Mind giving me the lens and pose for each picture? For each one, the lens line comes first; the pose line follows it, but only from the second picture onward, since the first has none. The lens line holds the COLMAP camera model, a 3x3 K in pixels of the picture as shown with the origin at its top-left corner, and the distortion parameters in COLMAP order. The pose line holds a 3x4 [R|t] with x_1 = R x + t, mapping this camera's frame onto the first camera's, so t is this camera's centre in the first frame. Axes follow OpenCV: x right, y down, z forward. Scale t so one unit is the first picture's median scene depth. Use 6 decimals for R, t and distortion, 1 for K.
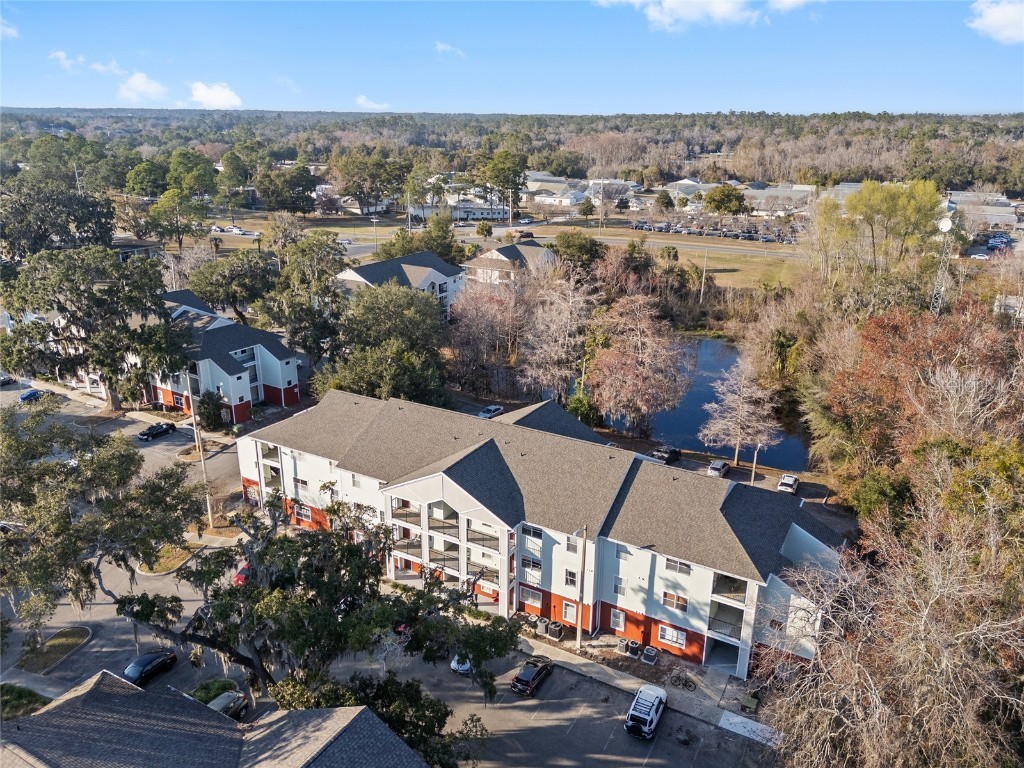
lens RADIAL K [[758.4, 0, 512.9], [0, 758.4, 380.4], [0, 0, 1]] dist [0.084650, -0.087118]
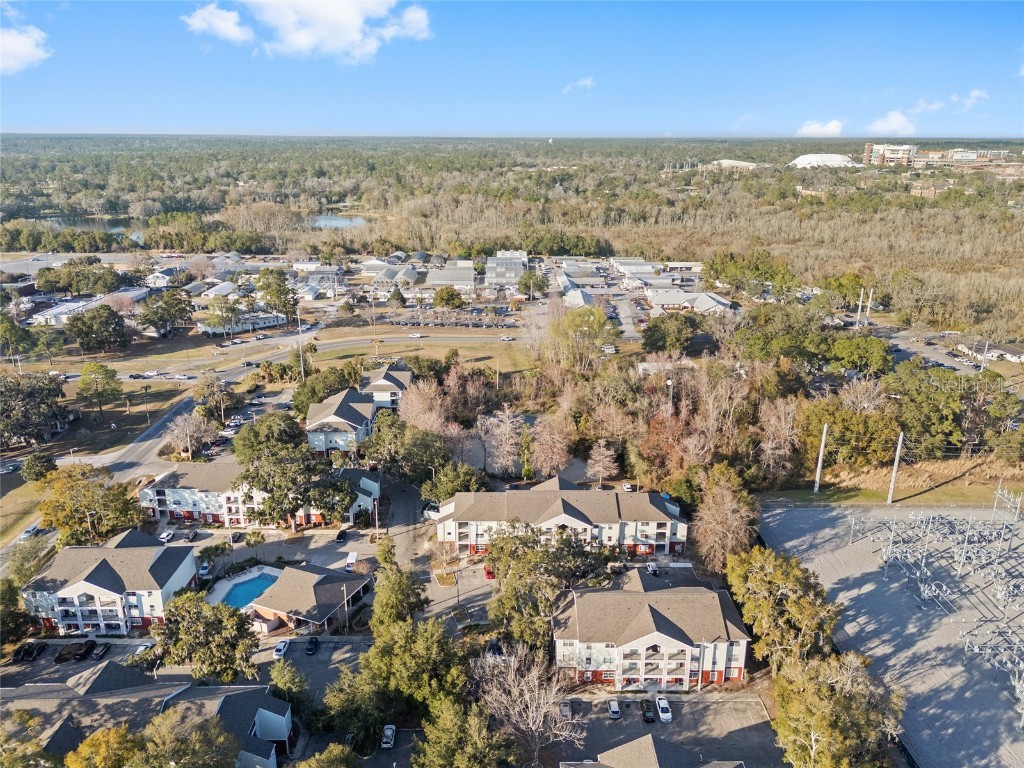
lens RADIAL K [[758.4, 0, 512.9], [0, 758.4, 380.4], [0, 0, 1]] dist [0.084650, -0.087118]
pose [[0.865127, -0.156969, 0.476358, -1.230170], [0.166092, 0.985837, 0.023207, -0.371347], [-0.473254, 0.059042, 0.878945, -1.128061]]
